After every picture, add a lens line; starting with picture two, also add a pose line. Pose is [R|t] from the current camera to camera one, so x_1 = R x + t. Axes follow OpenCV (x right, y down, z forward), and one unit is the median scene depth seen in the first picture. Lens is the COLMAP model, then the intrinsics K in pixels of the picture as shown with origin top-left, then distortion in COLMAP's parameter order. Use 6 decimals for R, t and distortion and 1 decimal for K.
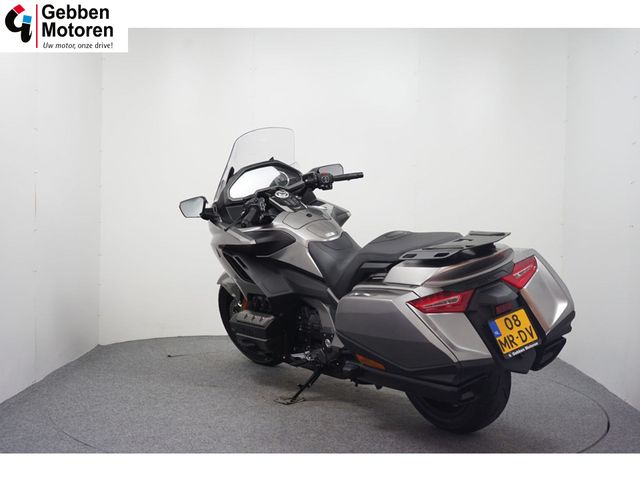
lens RADIAL K [[830.7, 0, 320.0], [0, 830.7, 240.0], [0, 0, 1]] dist [-0.023248, -0.019351]
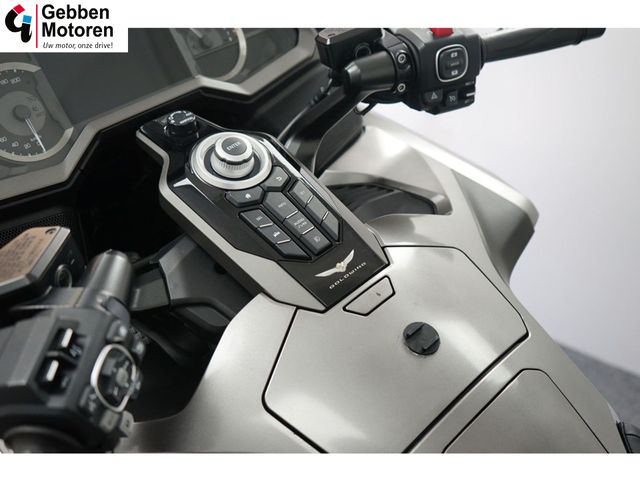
lens RADIAL K [[678.9, 0, 320.0], [0, 678.9, 240.0], [0, 0, 1]] dist [0.015520, 0.020800]
pose [[0.988529, -0.056236, 0.140173, -0.048987], [0.002737, 0.934613, 0.355655, -0.092486], [-0.151008, -0.351192, 0.924046, 0.860754]]
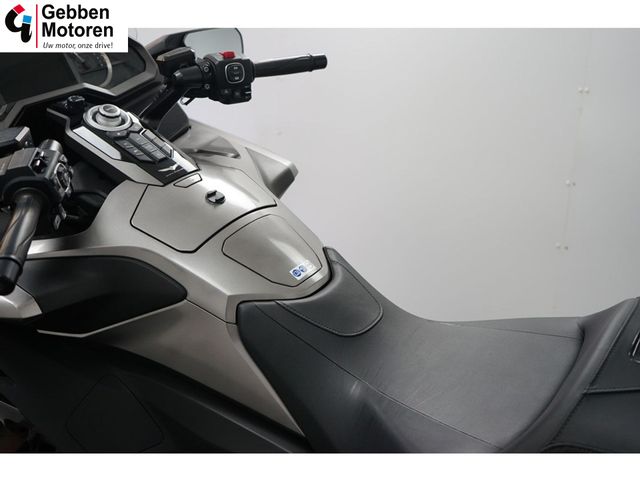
lens RADIAL K [[743.7, 0, 320.0], [0, 743.7, 240.0], [0, 0, 1]] dist [0.003061, -0.007920]
pose [[0.937803, -0.050638, 0.343454, -0.070725], [-0.017796, 0.980993, 0.193225, -0.066500], [-0.346711, -0.187319, 0.919077, 0.706393]]
